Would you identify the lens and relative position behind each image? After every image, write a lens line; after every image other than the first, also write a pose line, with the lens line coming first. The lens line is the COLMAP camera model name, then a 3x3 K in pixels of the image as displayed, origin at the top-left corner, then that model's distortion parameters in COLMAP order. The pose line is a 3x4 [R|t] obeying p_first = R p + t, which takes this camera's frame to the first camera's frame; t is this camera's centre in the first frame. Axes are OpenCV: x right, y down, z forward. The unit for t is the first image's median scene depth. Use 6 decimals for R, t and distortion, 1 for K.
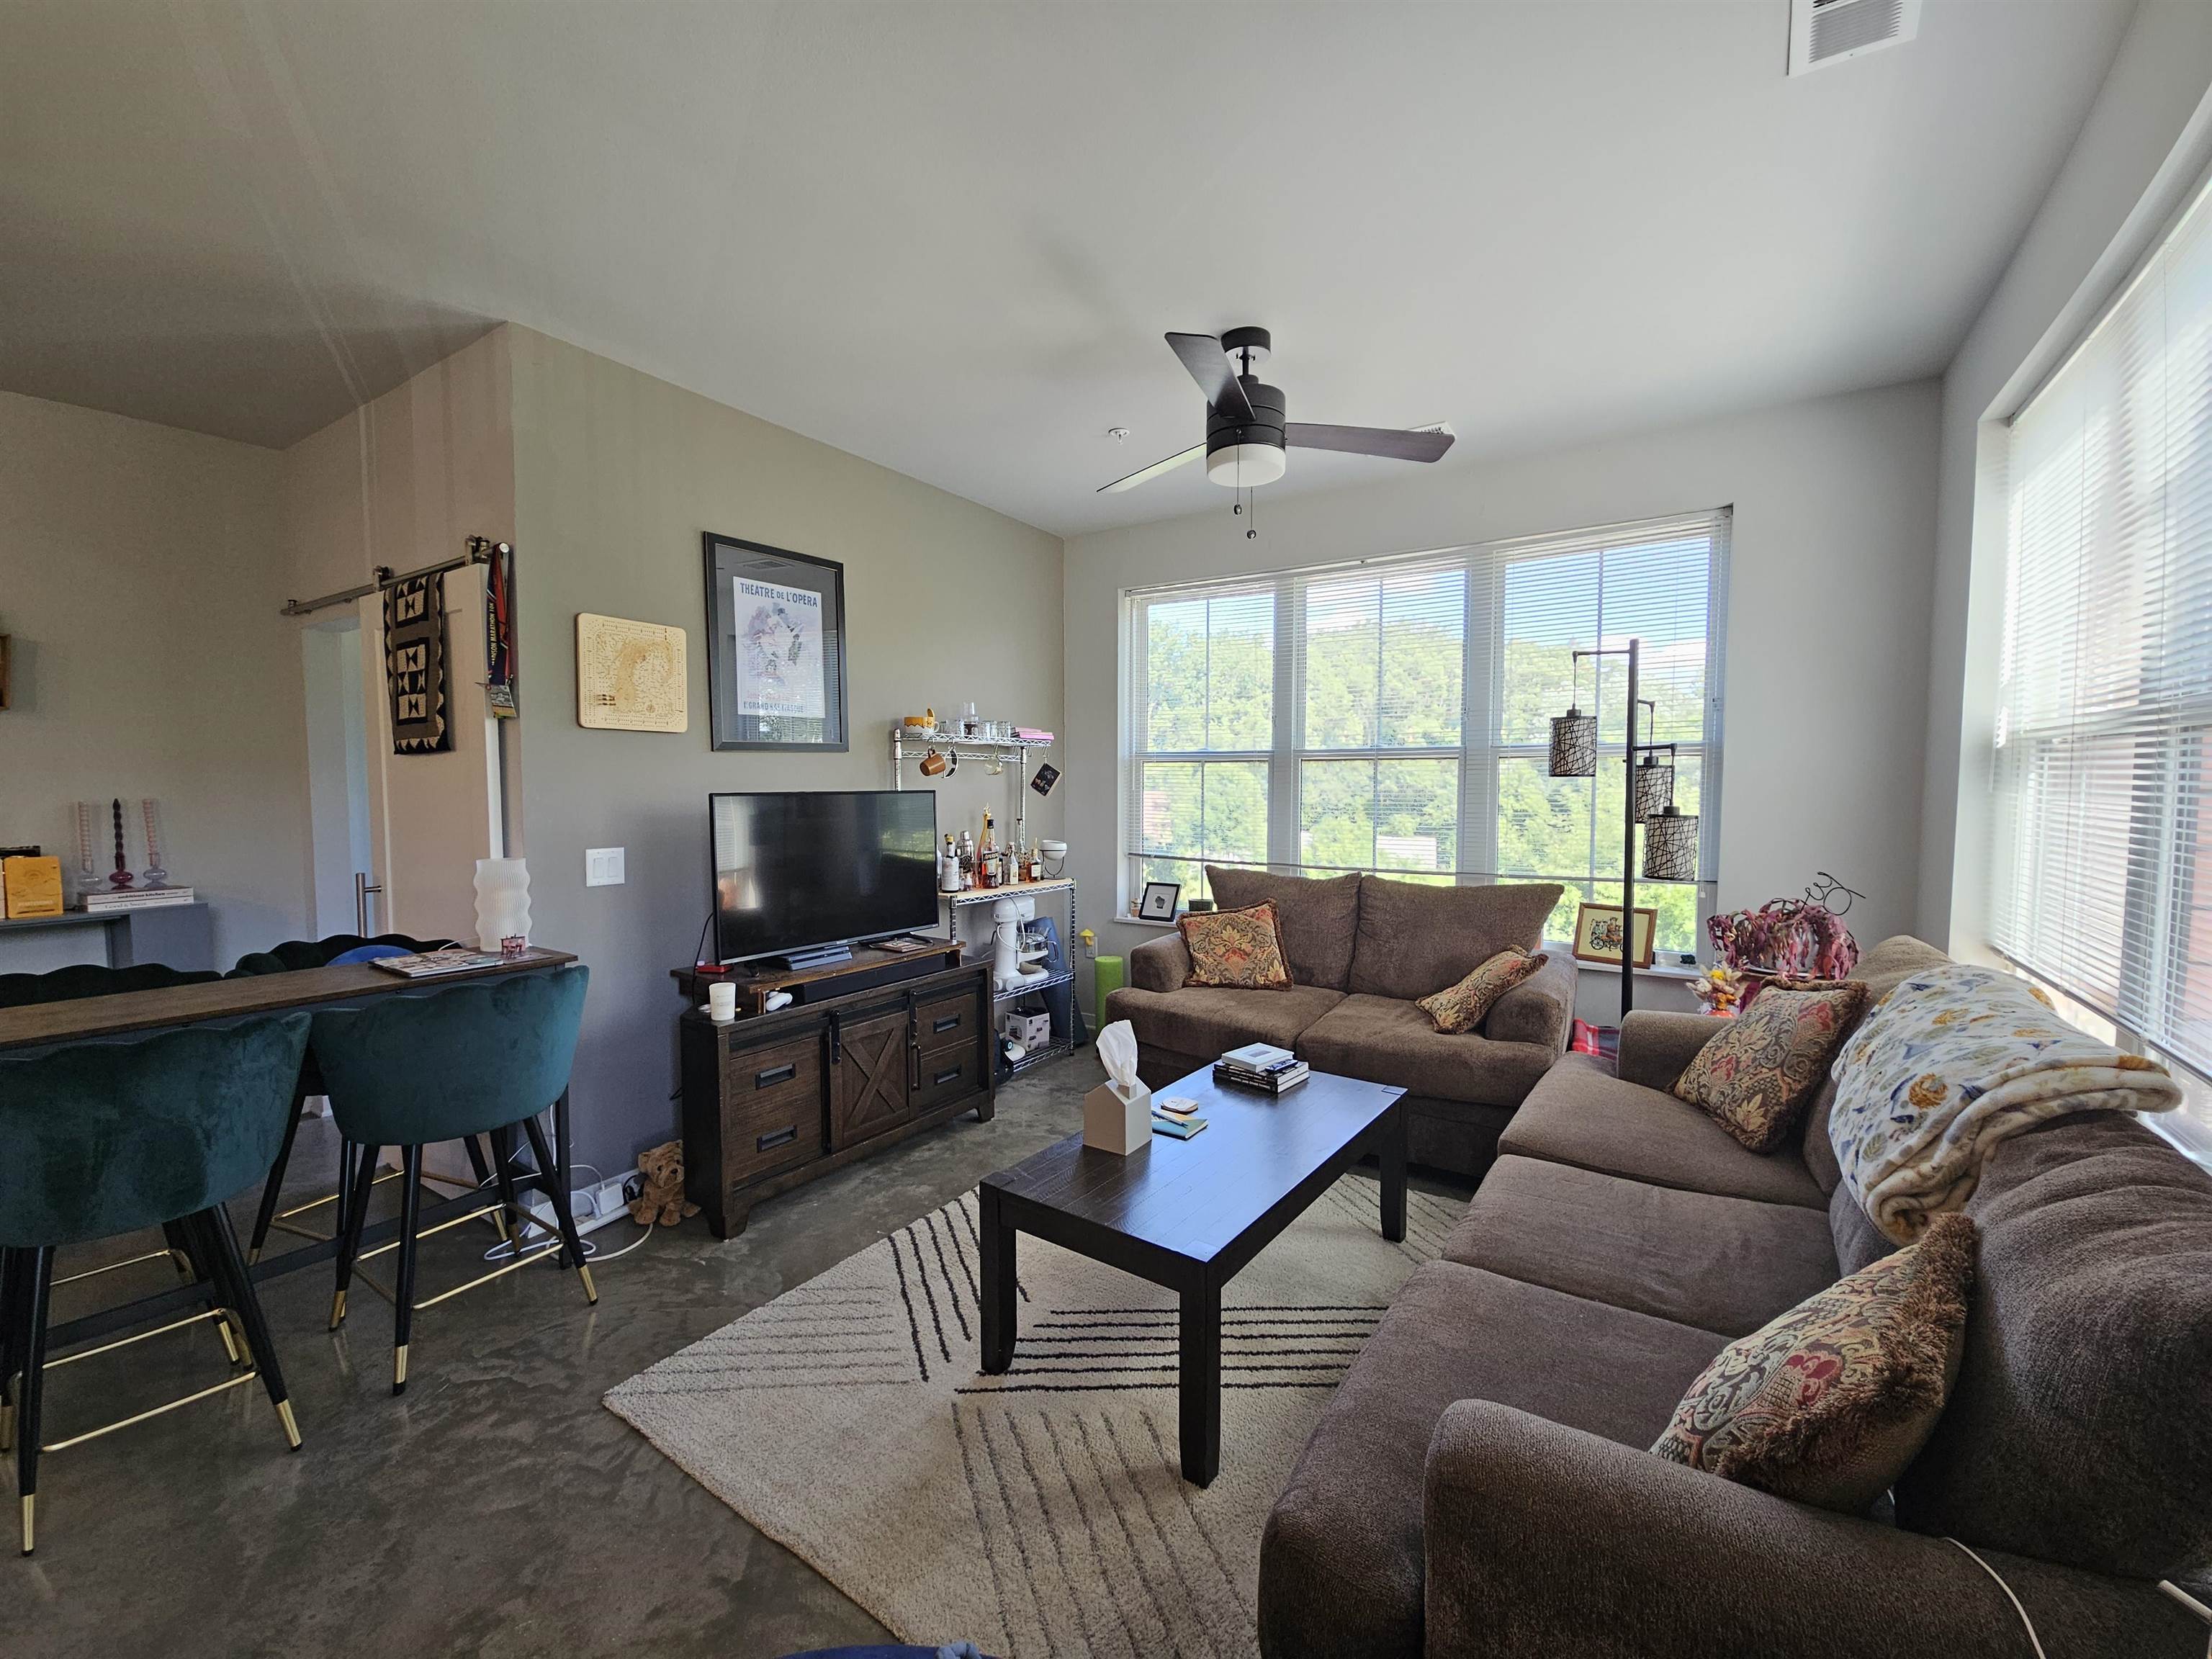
lens RADIAL K [[896.4, 0, 1104.8], [0, 896.4, 825.2], [0, 0, 1]] dist [0.001600, -0.005795]
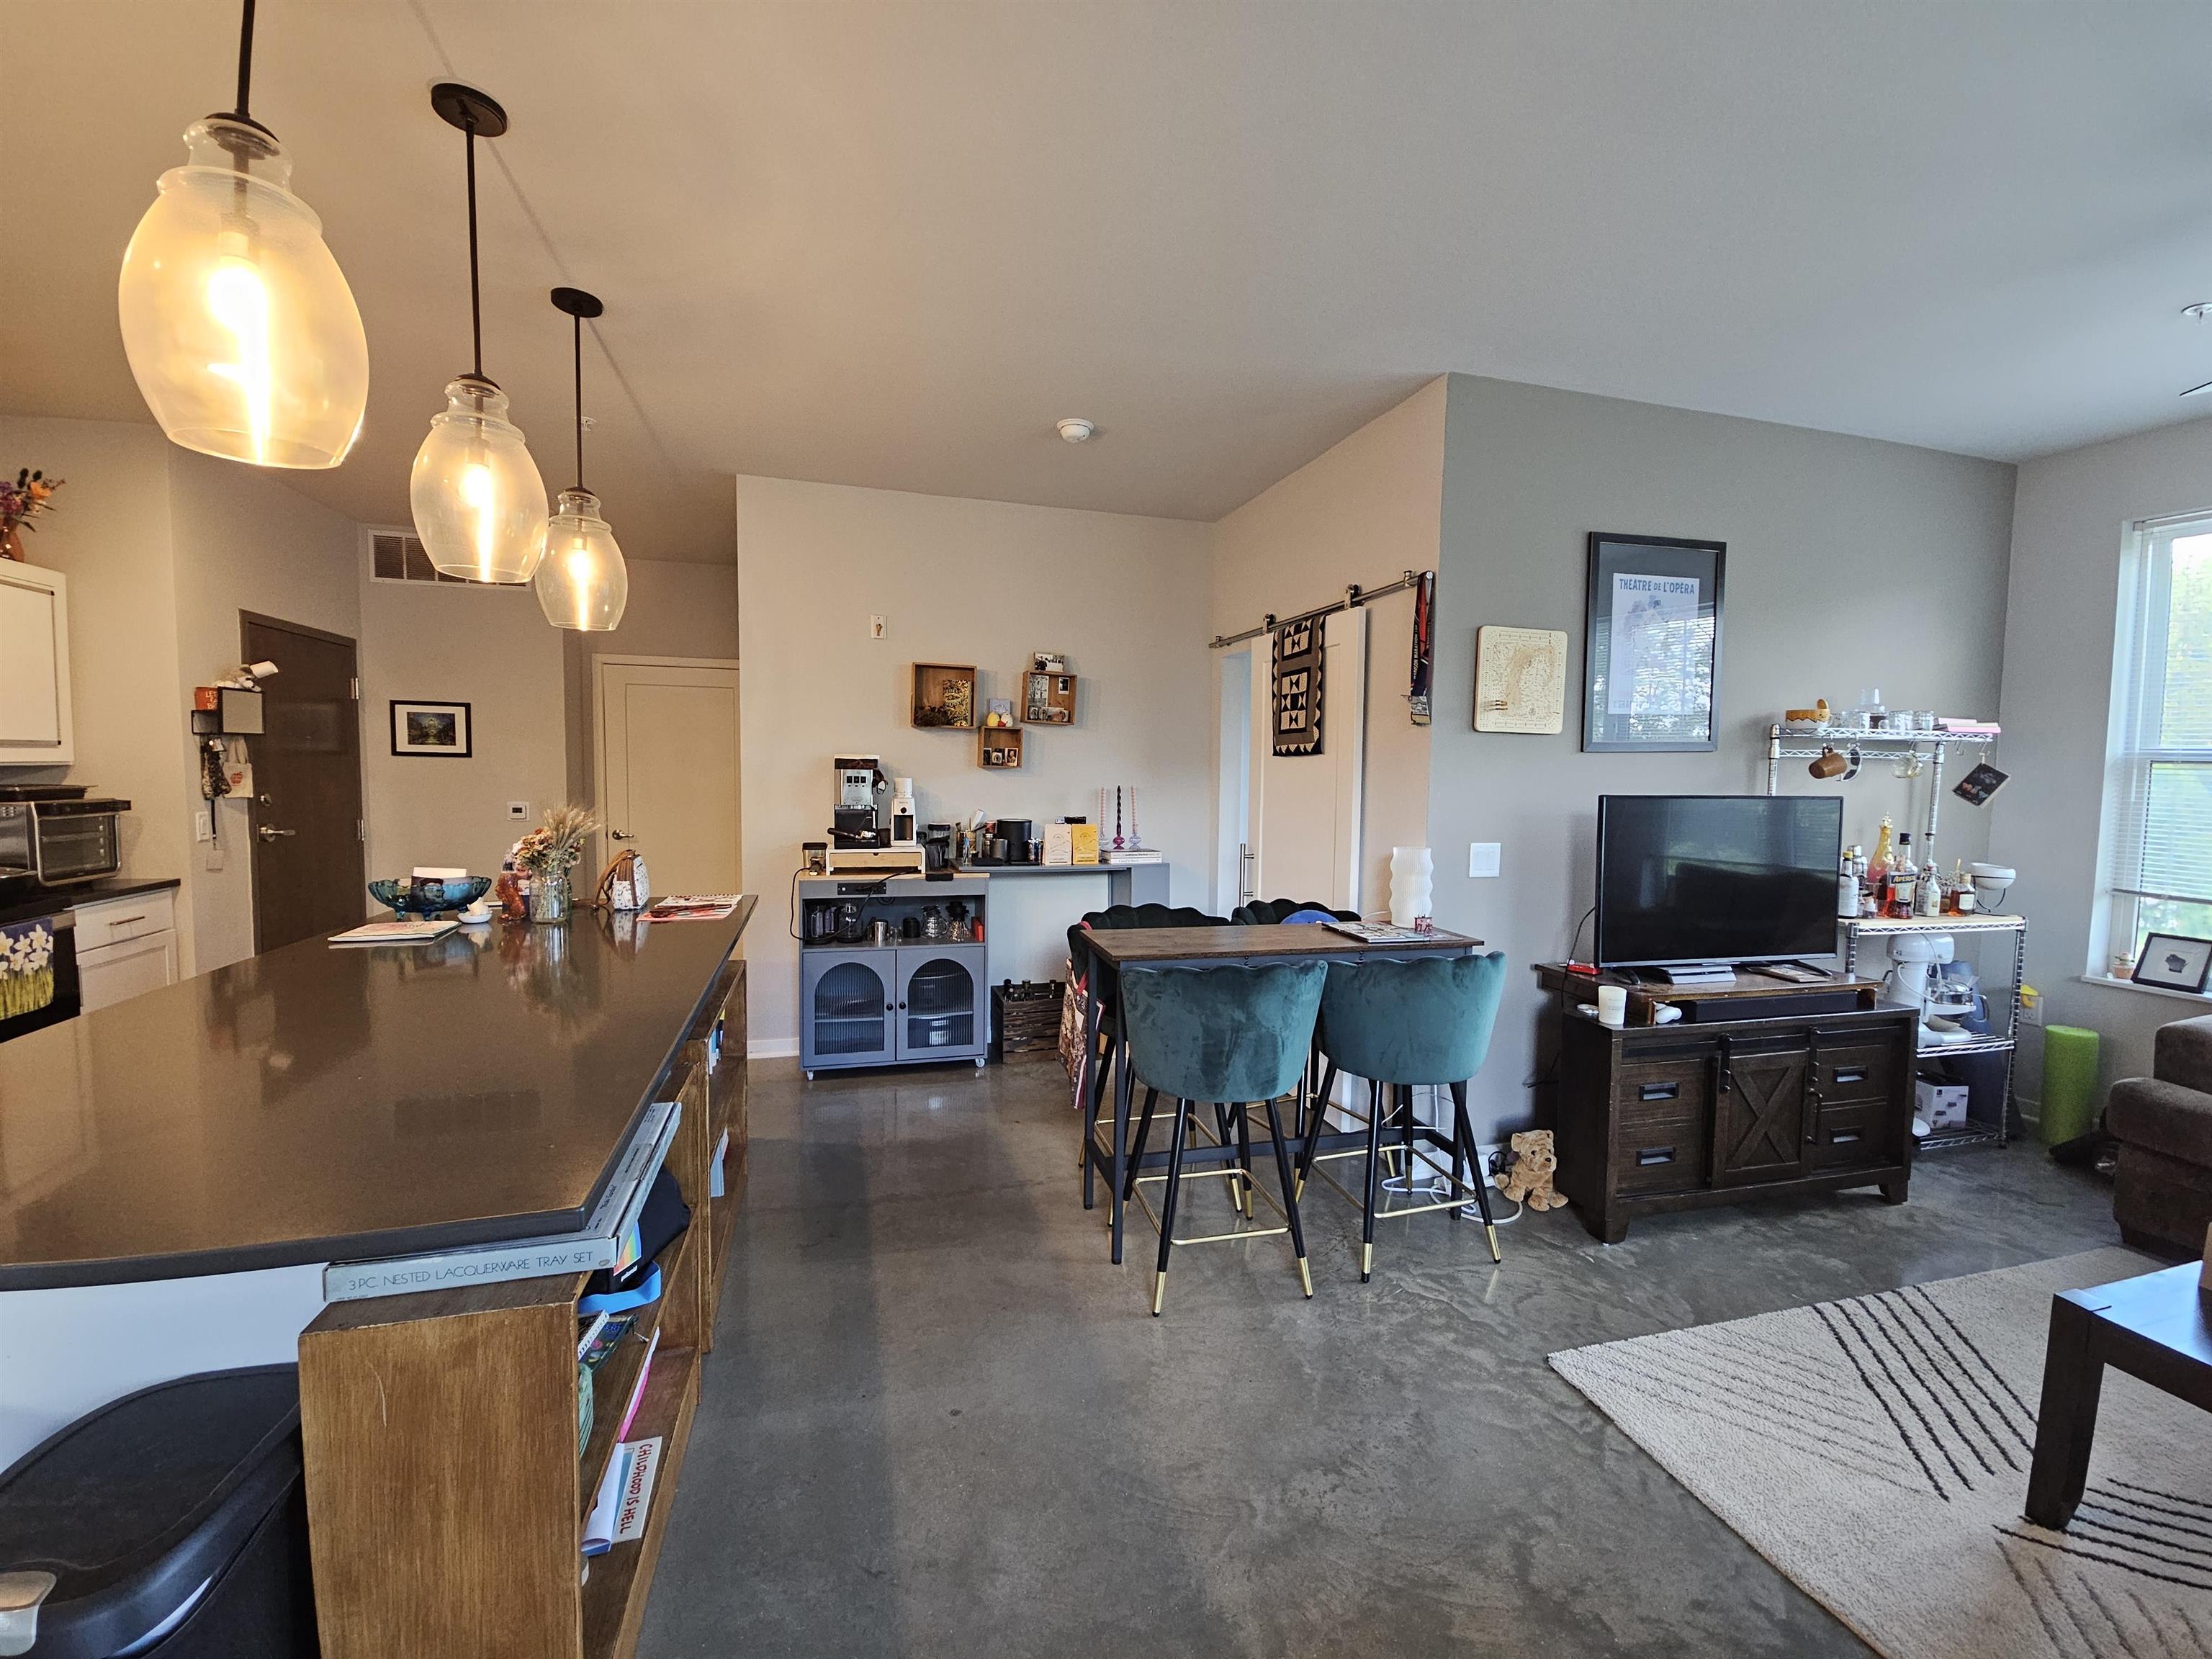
lens RADIAL K [[896.4, 0, 1104.8], [0, 896.4, 825.2], [0, 0, 1]] dist [0.001600, -0.005795]
pose [[0.749948, 0.051010, -0.659527, -0.175933], [-0.045252, 0.998643, 0.025782, -0.002485], [0.659947, 0.010509, 0.751239, -0.103472]]
